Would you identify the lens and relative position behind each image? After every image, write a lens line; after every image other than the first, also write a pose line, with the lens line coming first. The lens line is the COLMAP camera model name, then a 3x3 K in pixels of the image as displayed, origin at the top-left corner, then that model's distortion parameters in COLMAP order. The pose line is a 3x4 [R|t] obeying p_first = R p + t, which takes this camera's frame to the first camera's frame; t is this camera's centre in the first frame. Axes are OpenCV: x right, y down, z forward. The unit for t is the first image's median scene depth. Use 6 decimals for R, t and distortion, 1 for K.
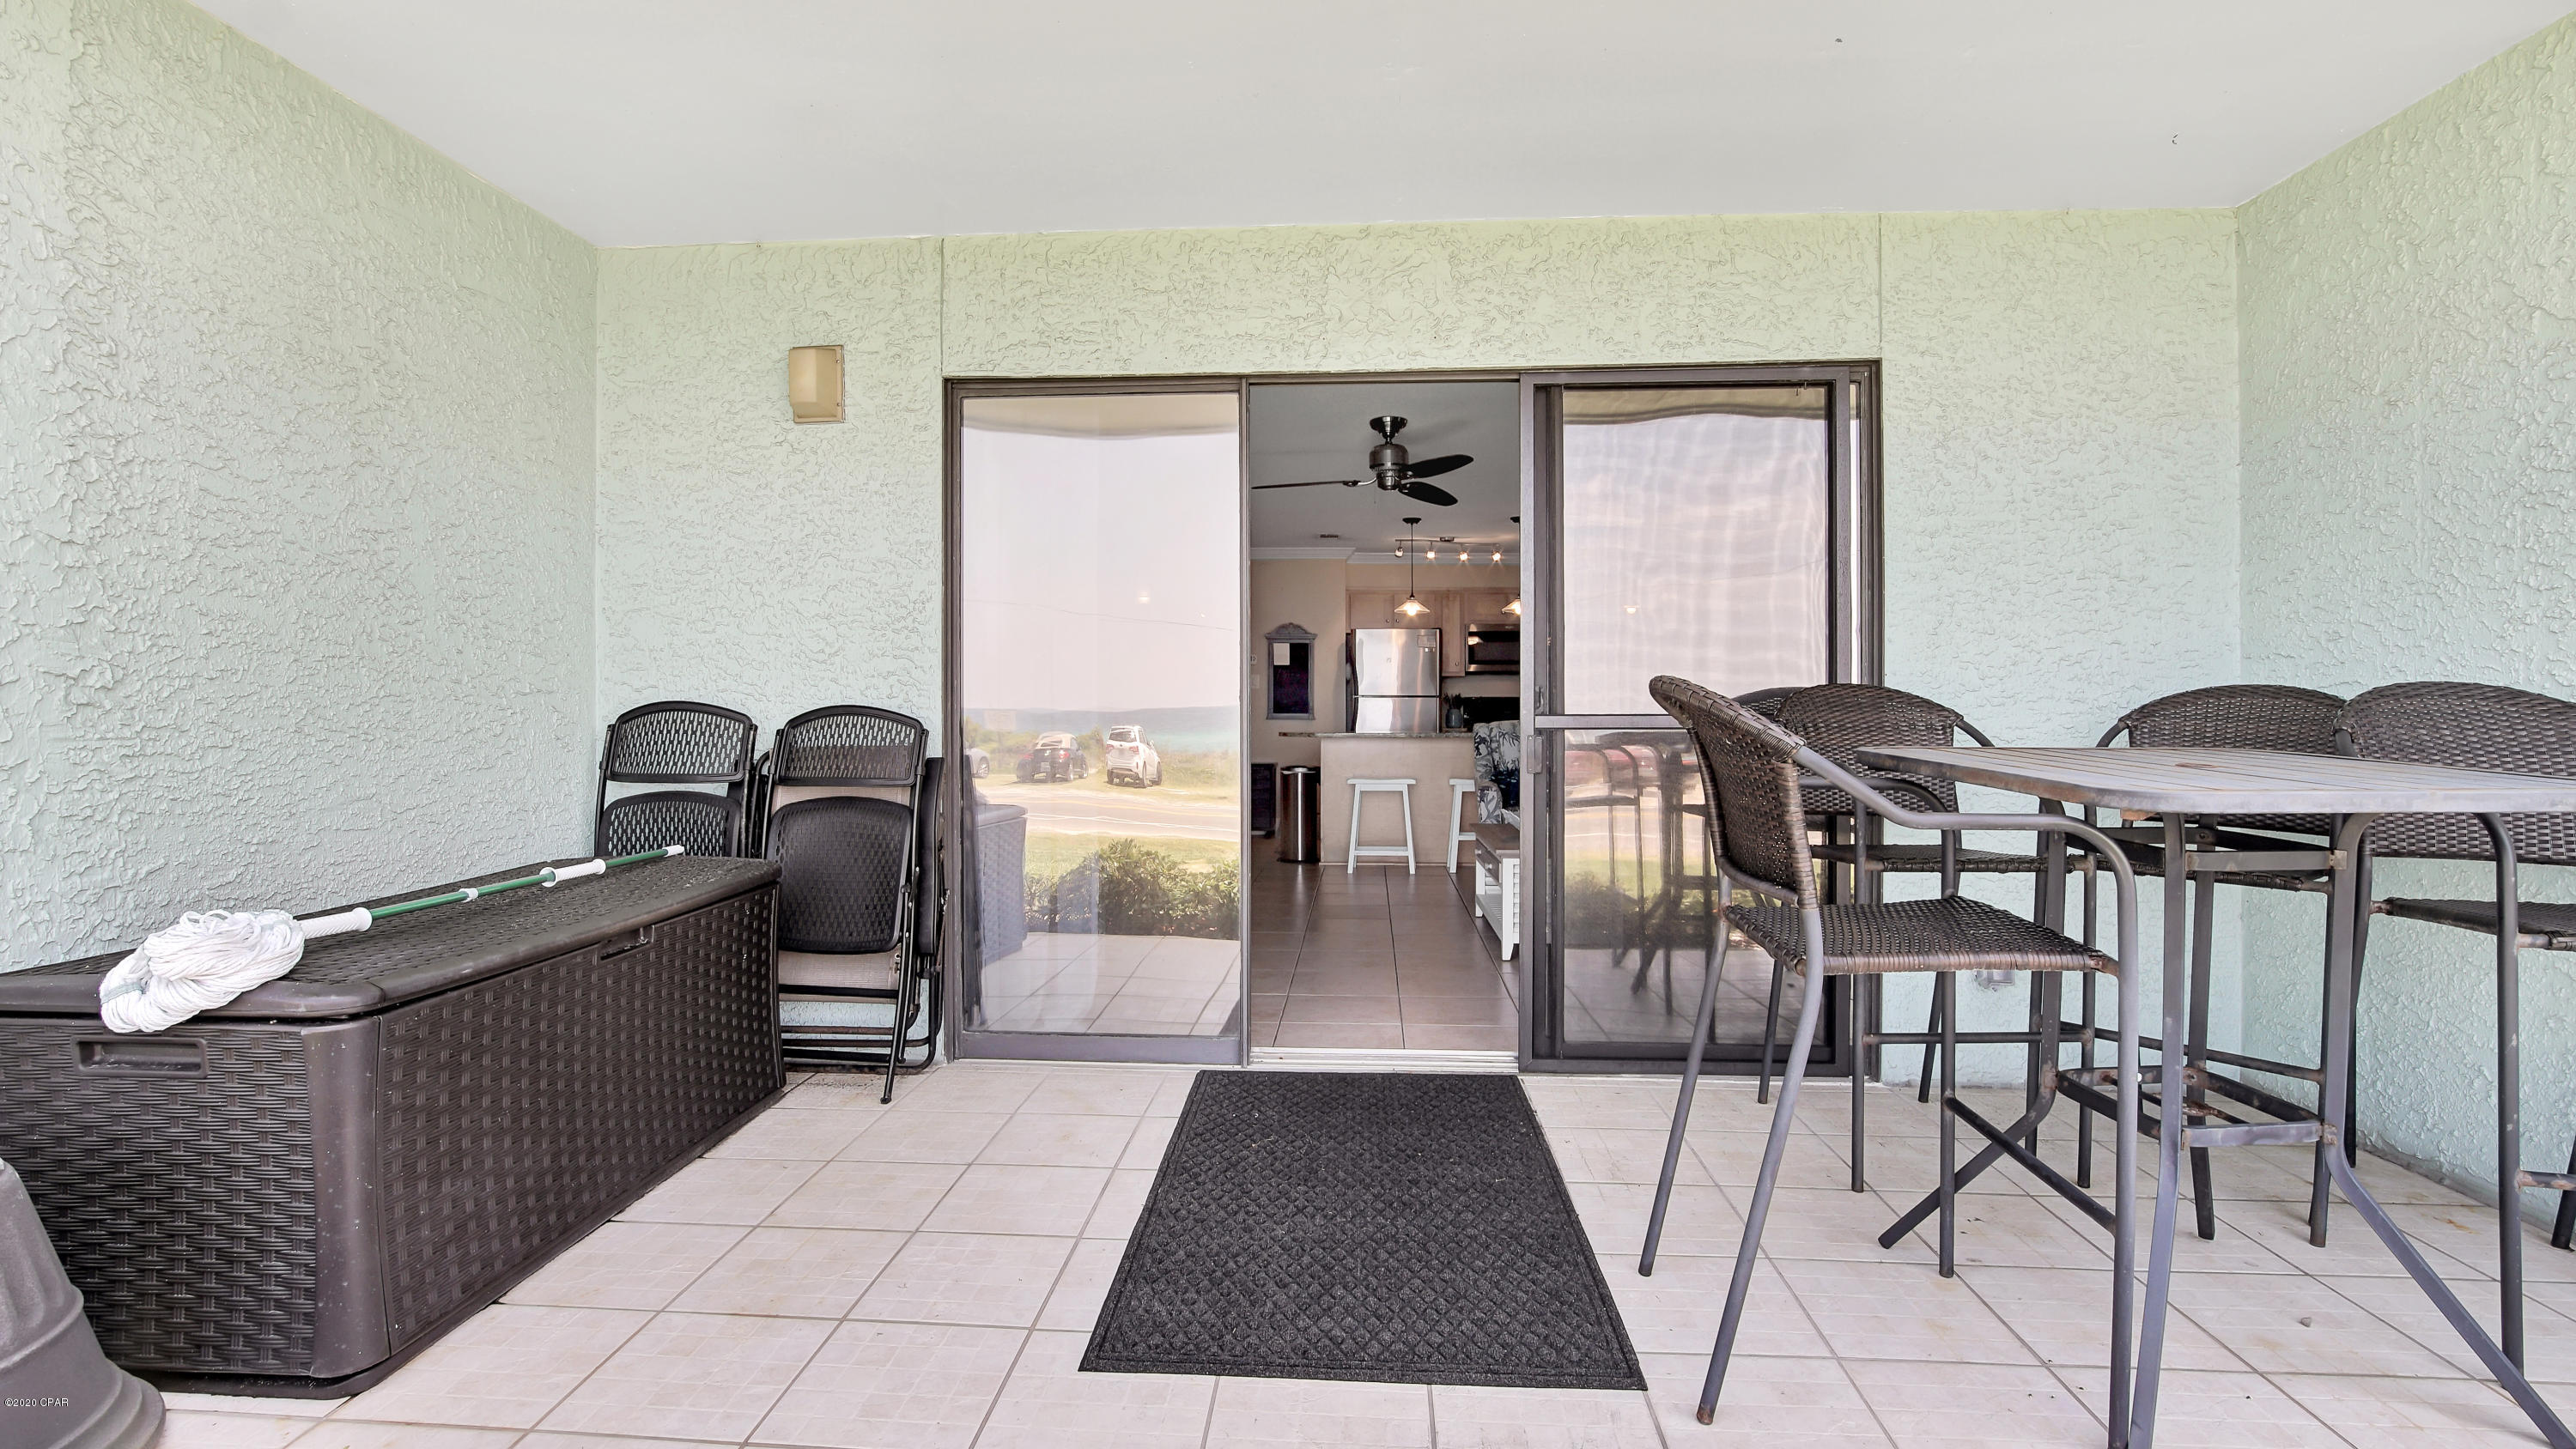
lens RADIAL K [[1211.3, 0, 1276.3], [0, 1211.3, 702.2], [0, 0, 1]] dist [-0.024812, 0.009465]
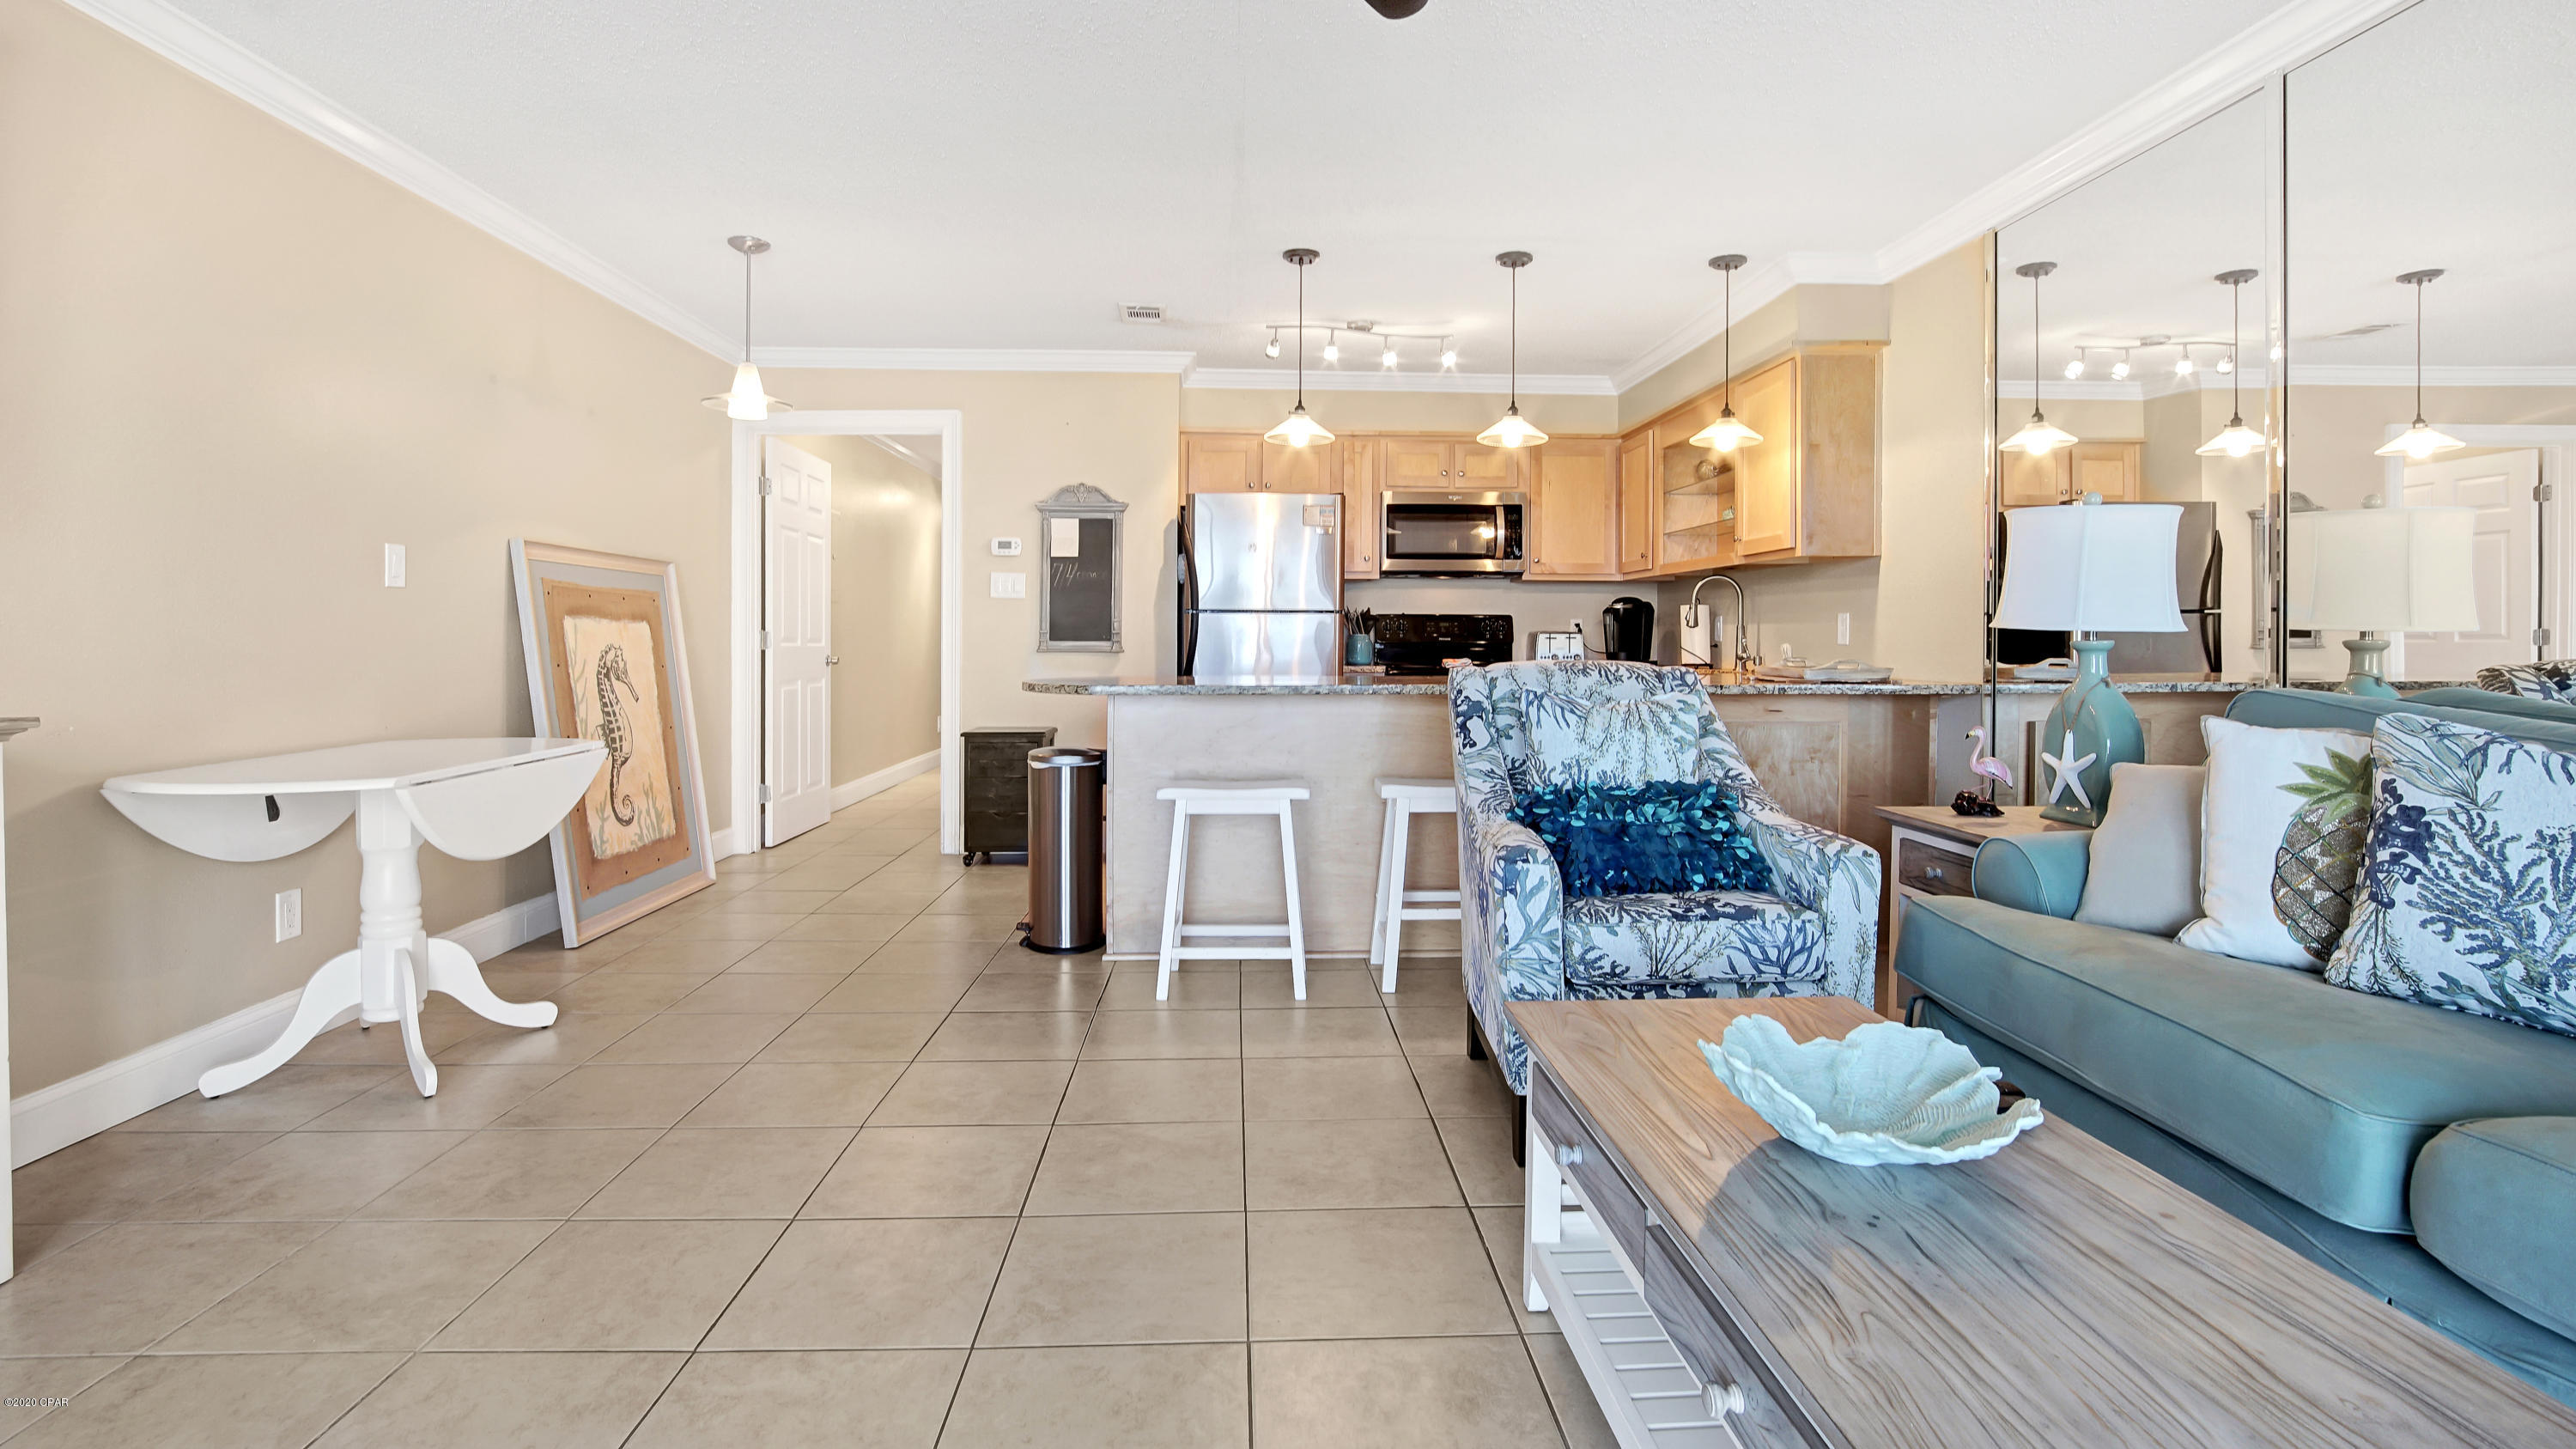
lens RADIAL K [[1211.7, 0, 1276.3], [0, 1211.7, 702.2], [0, 0, 1]] dist [-0.024812, 0.009465]
pose [[0.994083, -0.006779, 0.108414, 0.052894], [0.000158, 0.998140, 0.060961, 0.003937], [-0.108626, -0.060583, 0.992235, 0.537606]]
